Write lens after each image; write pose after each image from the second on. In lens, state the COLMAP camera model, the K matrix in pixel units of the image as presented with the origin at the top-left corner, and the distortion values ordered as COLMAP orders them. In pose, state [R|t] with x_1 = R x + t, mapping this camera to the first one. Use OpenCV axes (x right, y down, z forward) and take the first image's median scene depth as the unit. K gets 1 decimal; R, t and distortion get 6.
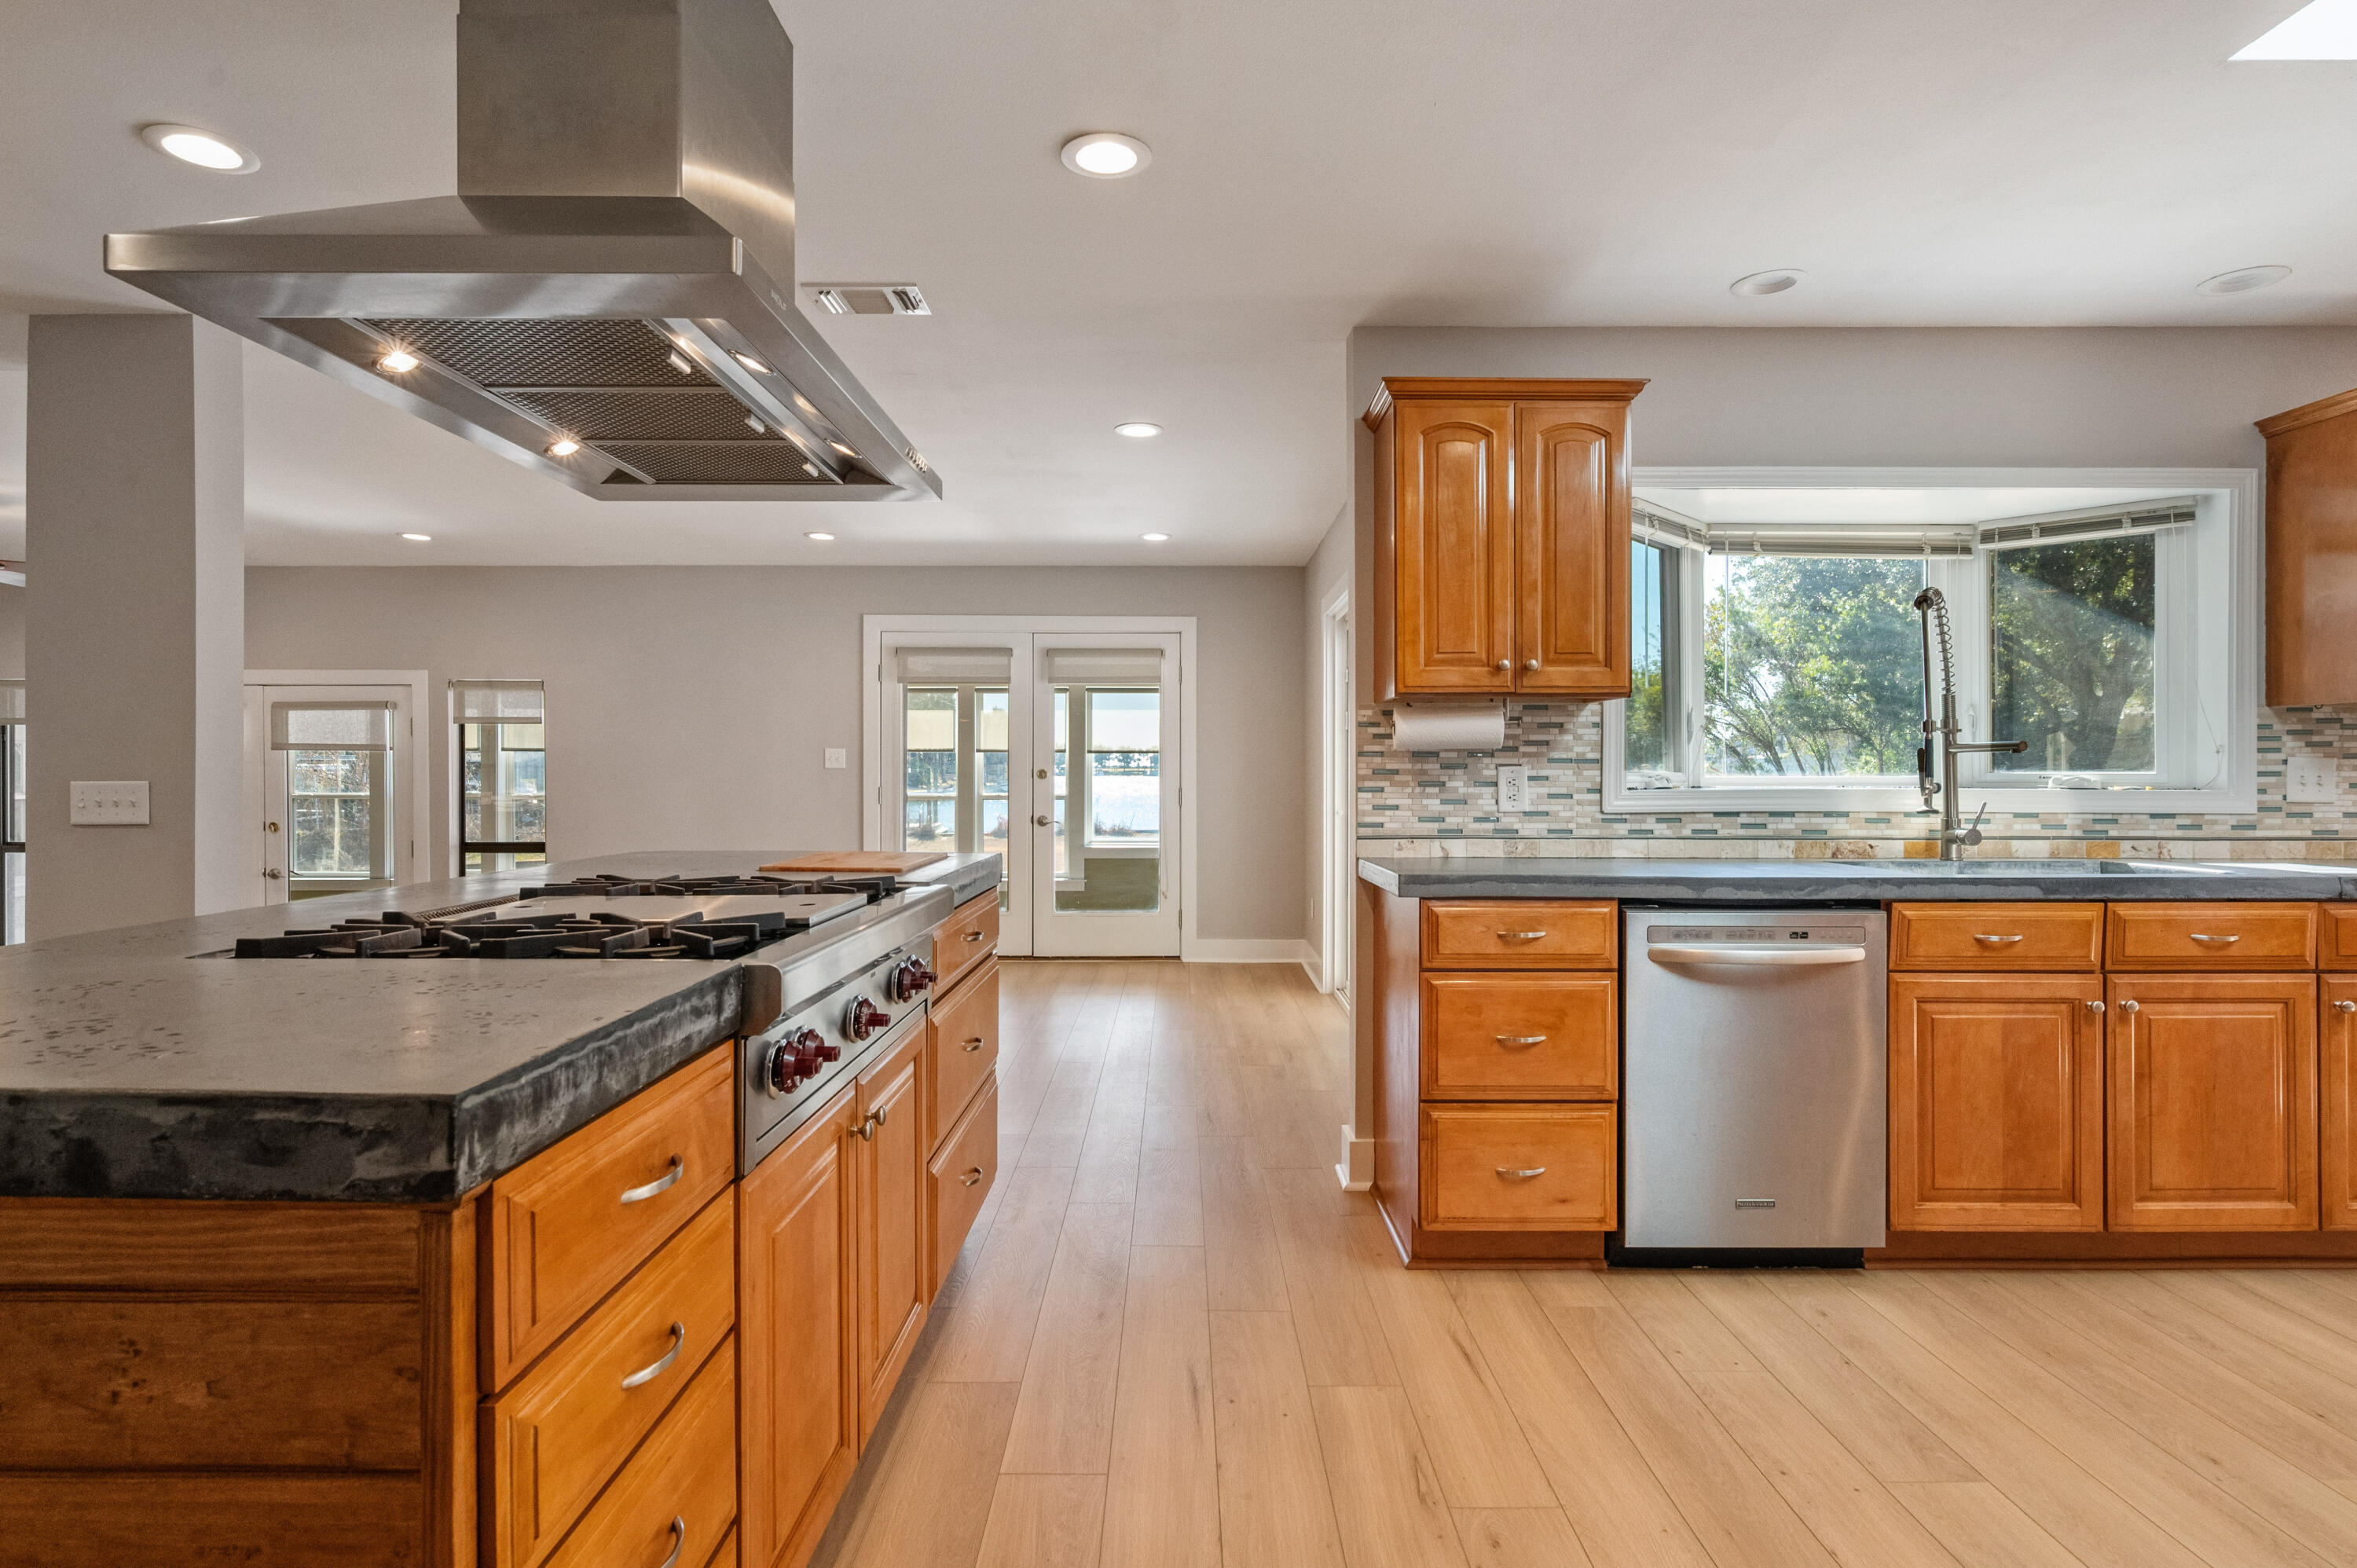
lens RADIAL K [[1160.6, 0, 1178.7], [0, 1160.6, 774.4], [0, 0, 1]] dist [-0.001490, 0.000311]
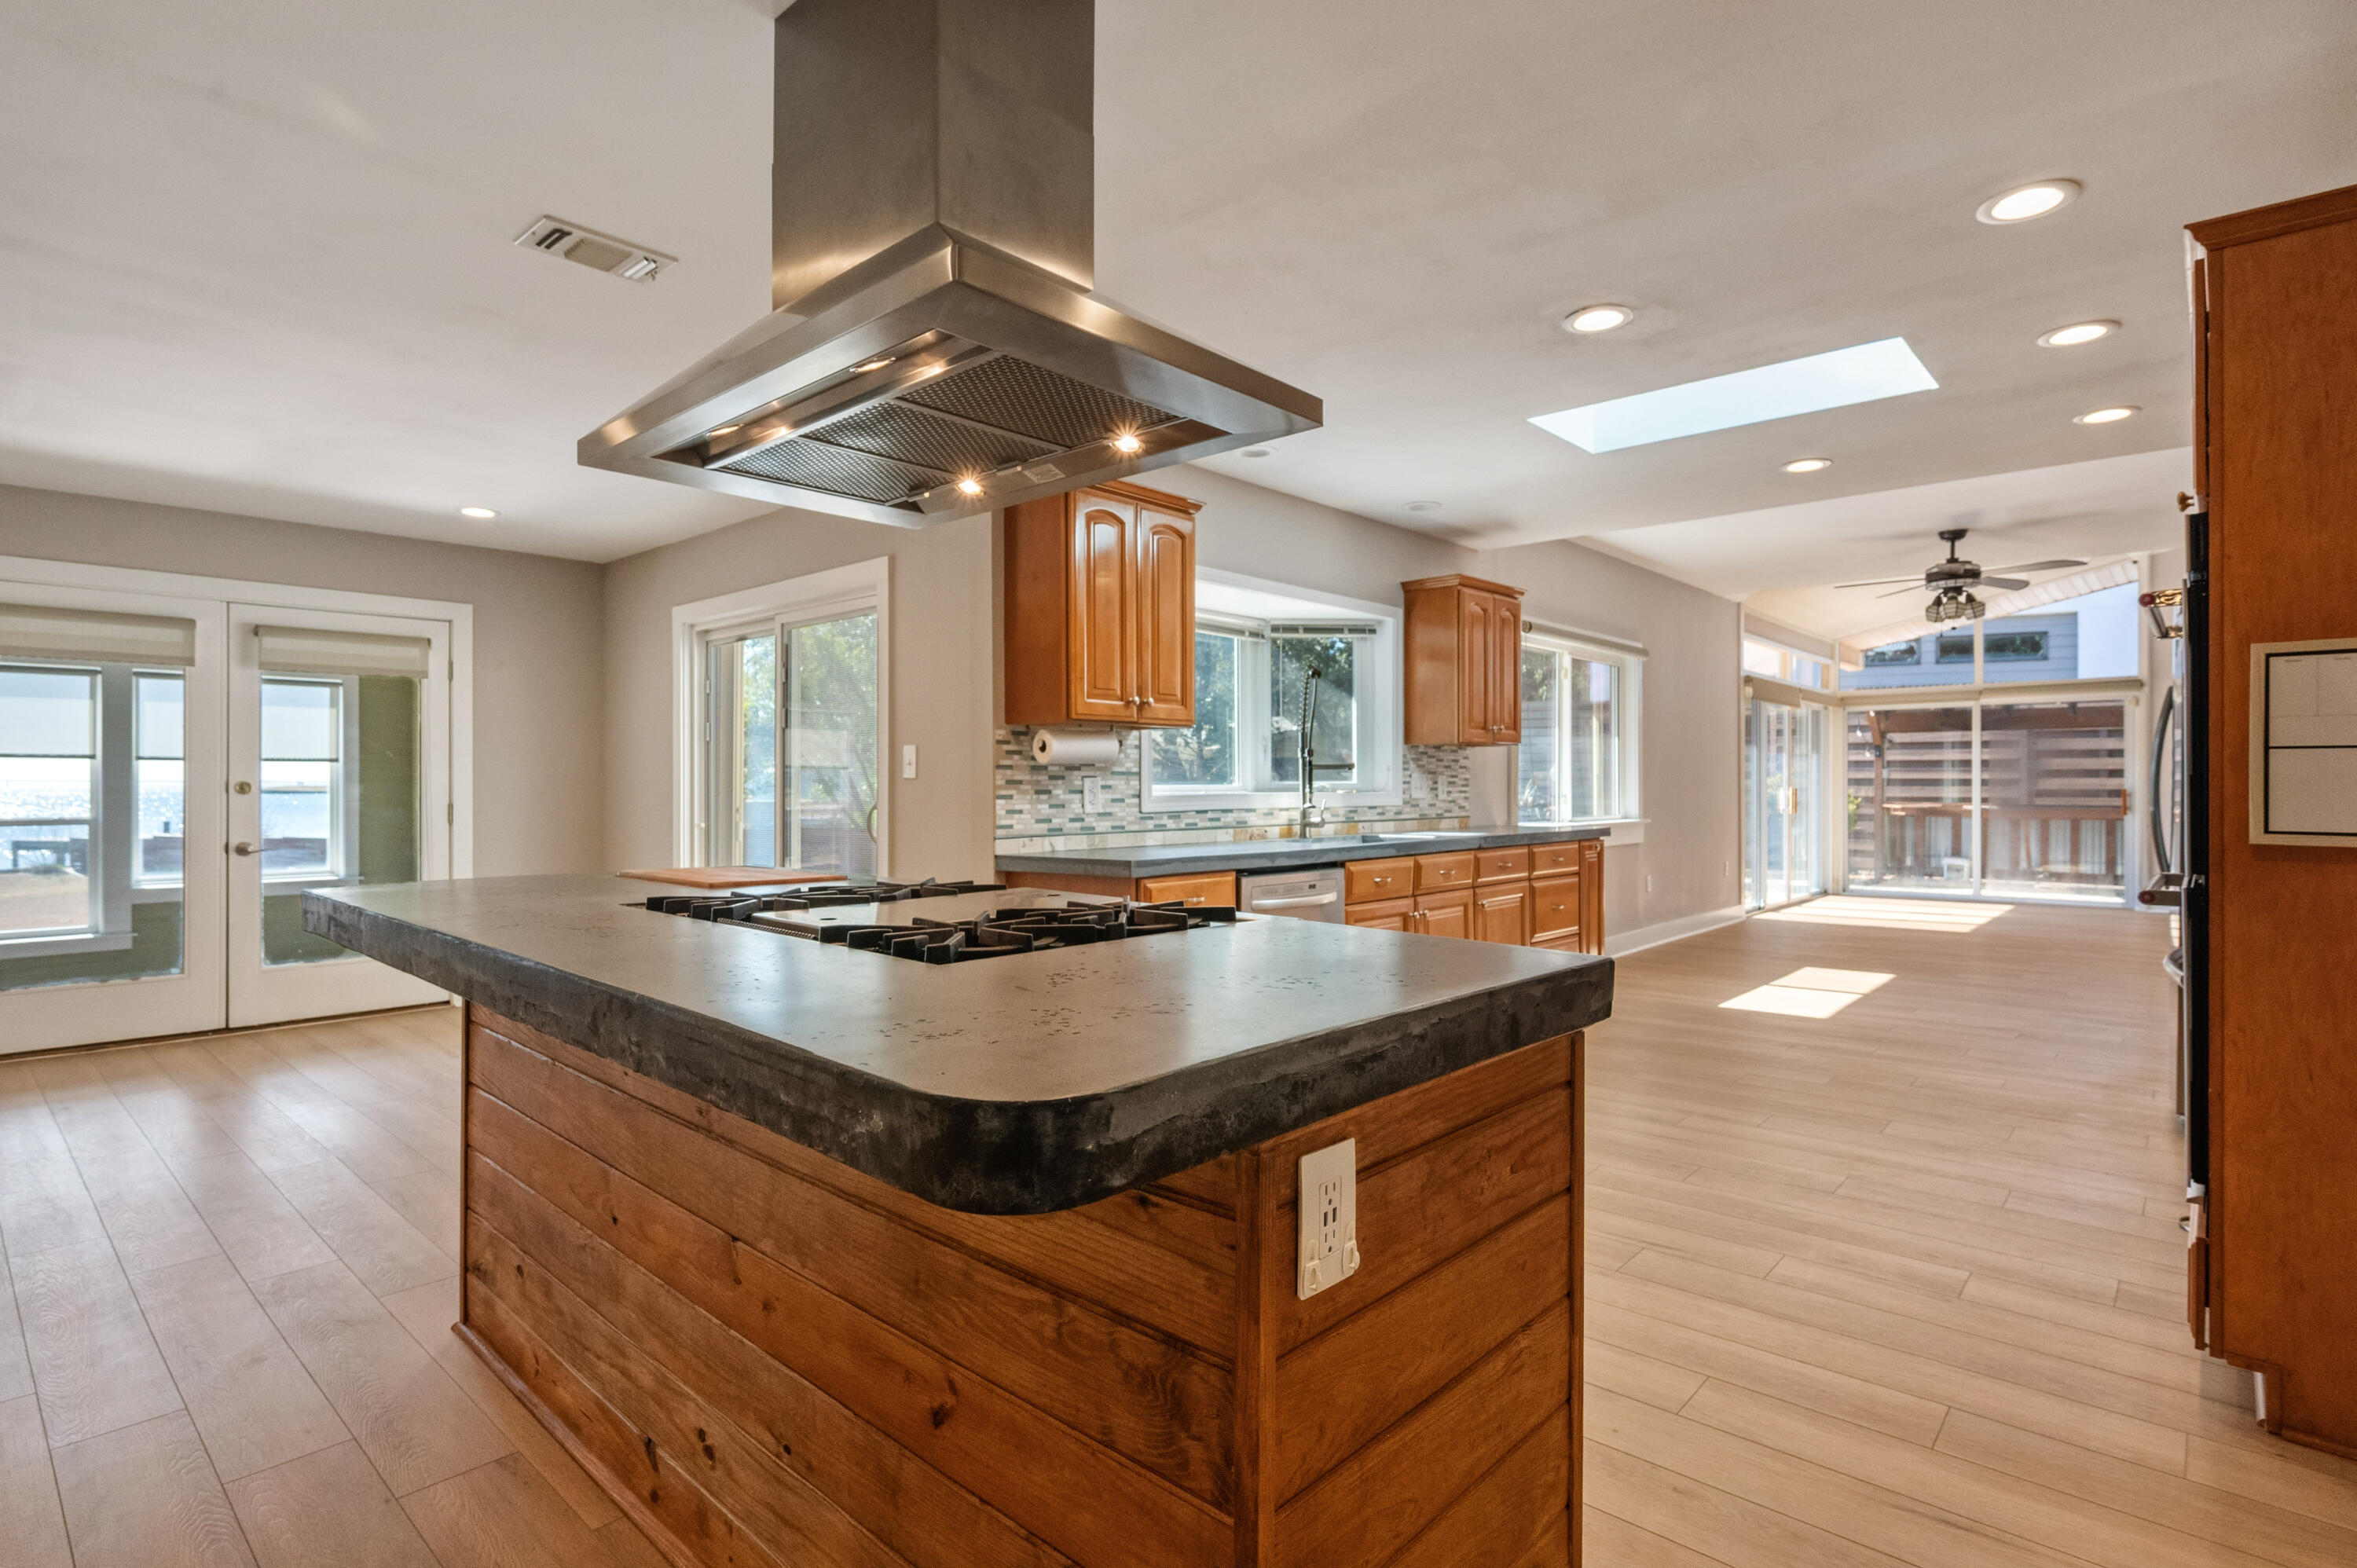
lens RADIAL K [[1160.6, 0, 1191.0], [0, 1160.6, 783.6], [0, 0, 1]] dist [-0.001490, 0.000311]
pose [[0.668989, -0.002288, 0.743269, -0.624190], [0.005176, 0.999985, -0.001581, 0.002209], [-0.743255, 0.004905, 0.668991, 0.067713]]
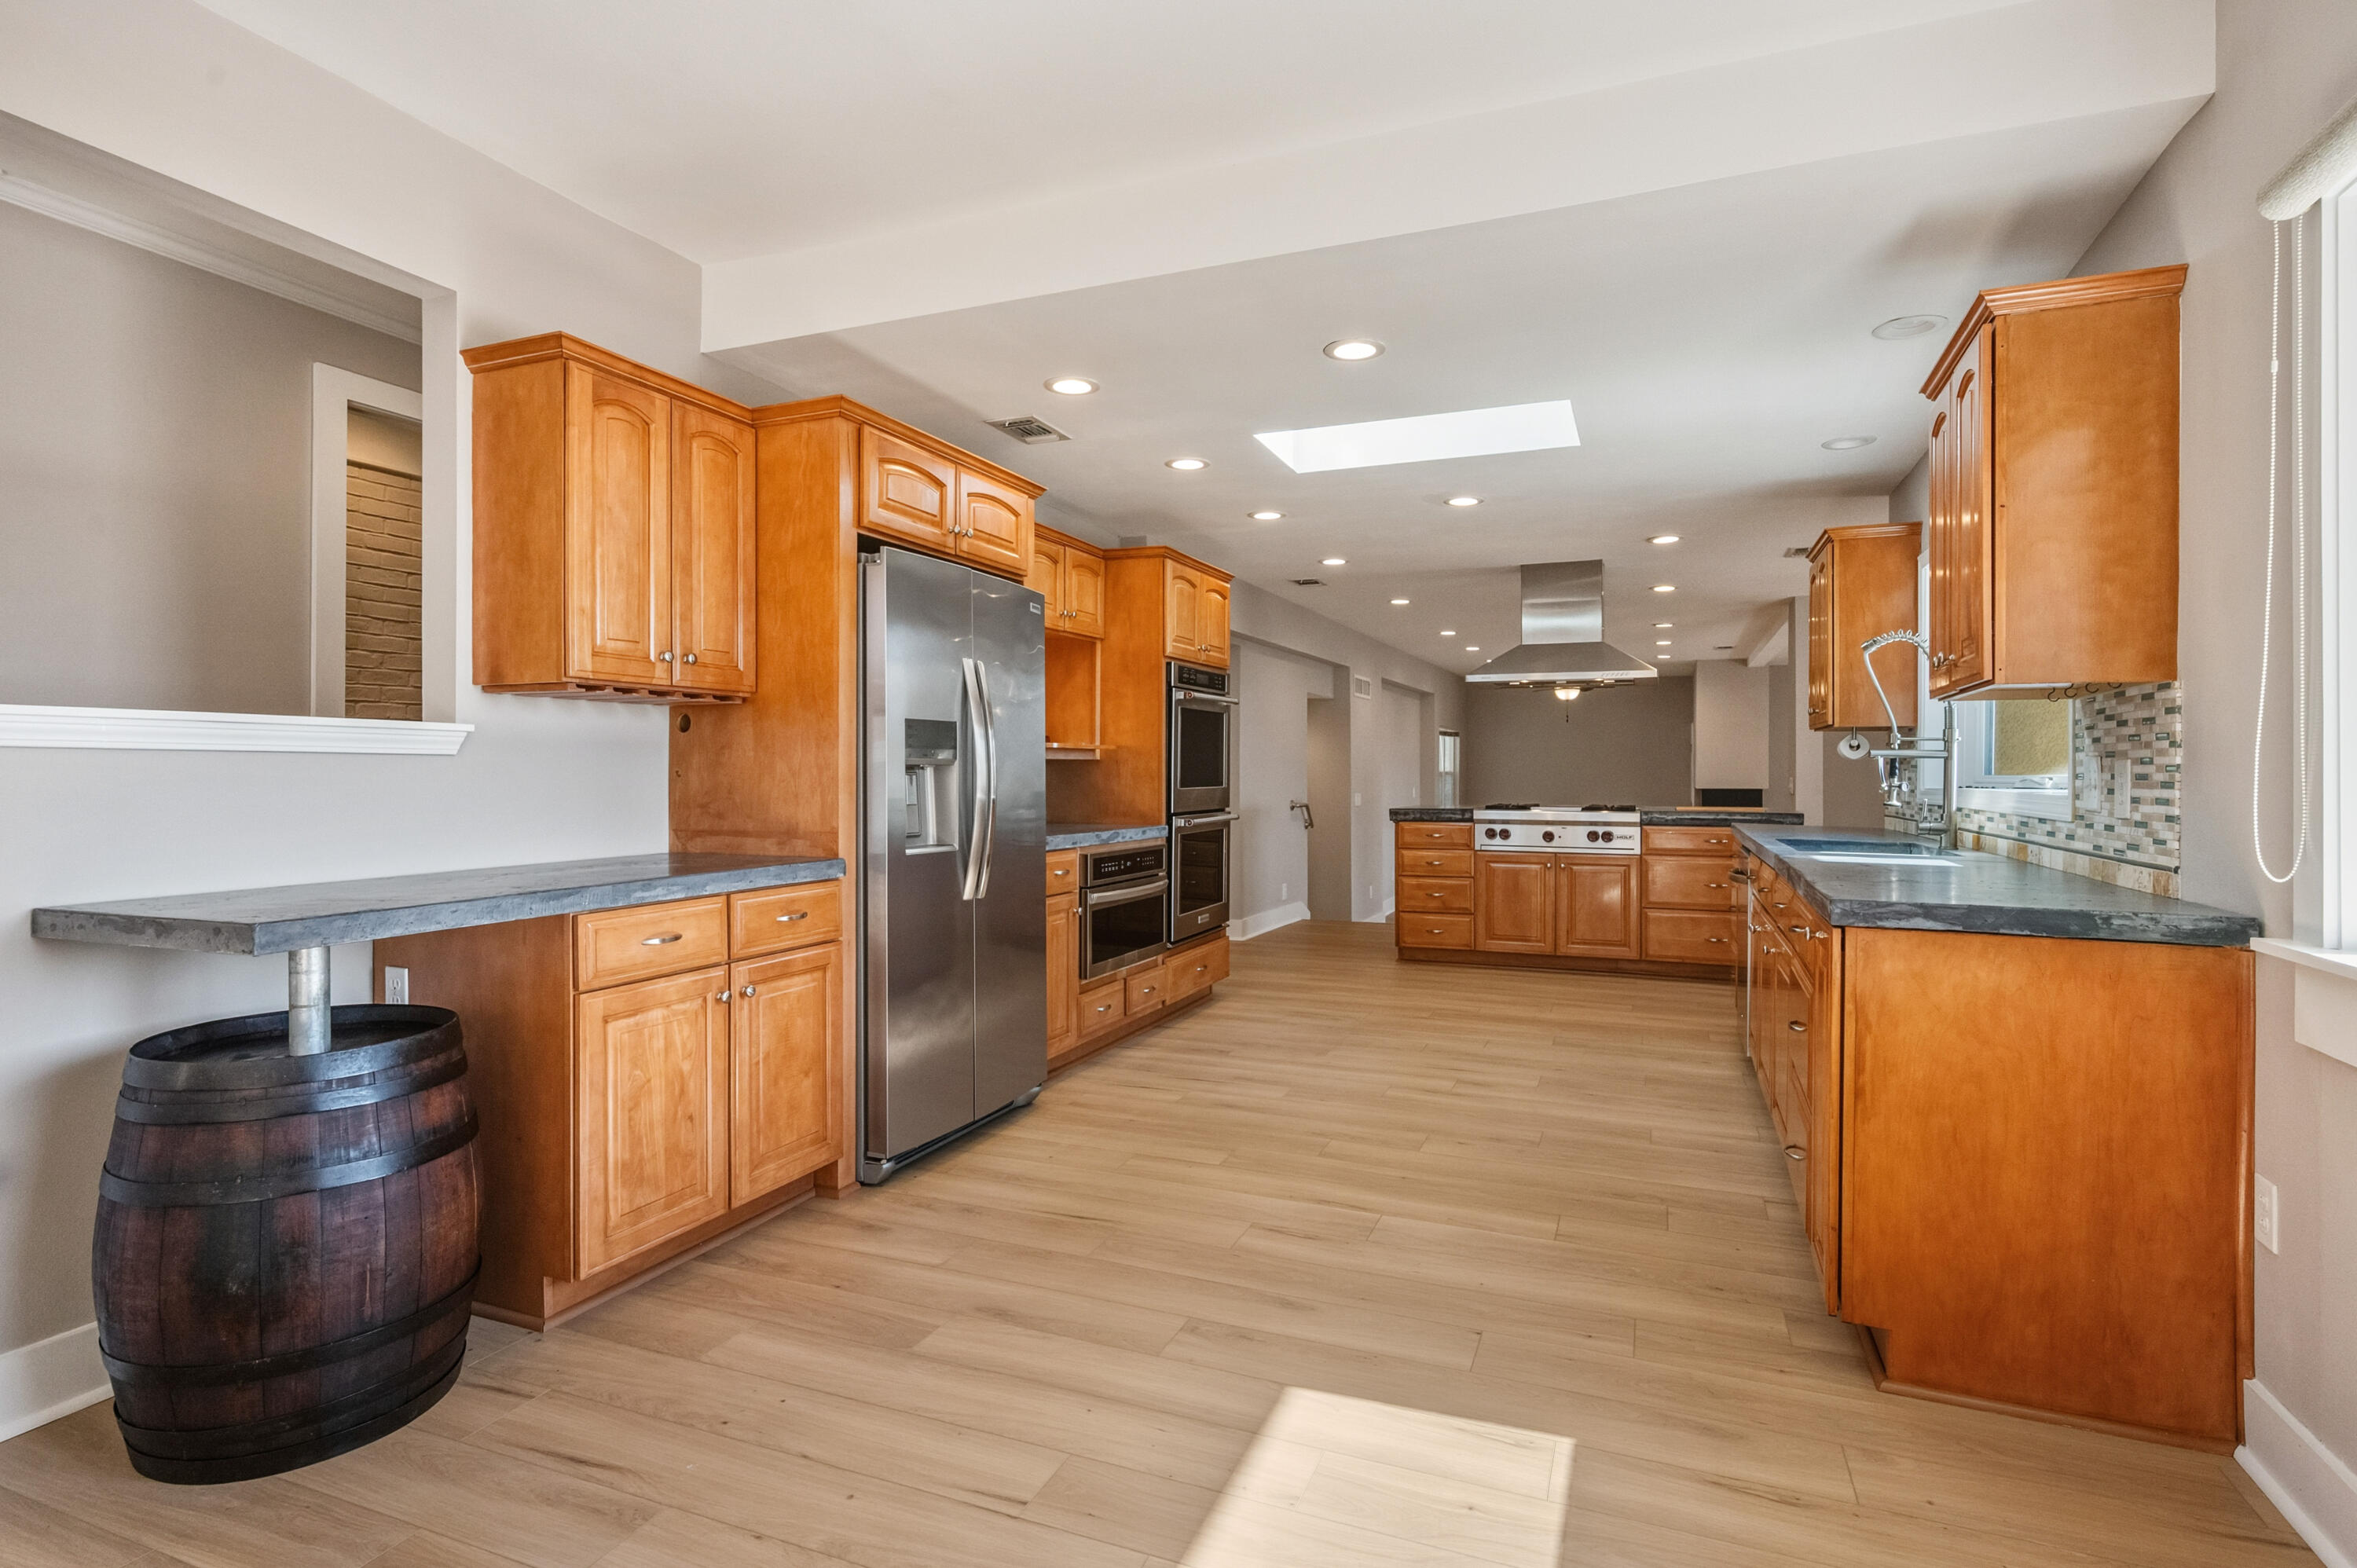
lens RADIAL K [[1160.6, 0, 1194.5], [0, 1160.6, 776.8], [0, 0, 1]] dist [-0.001490, 0.000311]
pose [[-0.377080, 0.000768, -0.926180, 2.114020], [-0.007704, 0.999962, 0.003966, 0.001495], [0.926149, 0.008631, -0.377060, 0.761173]]
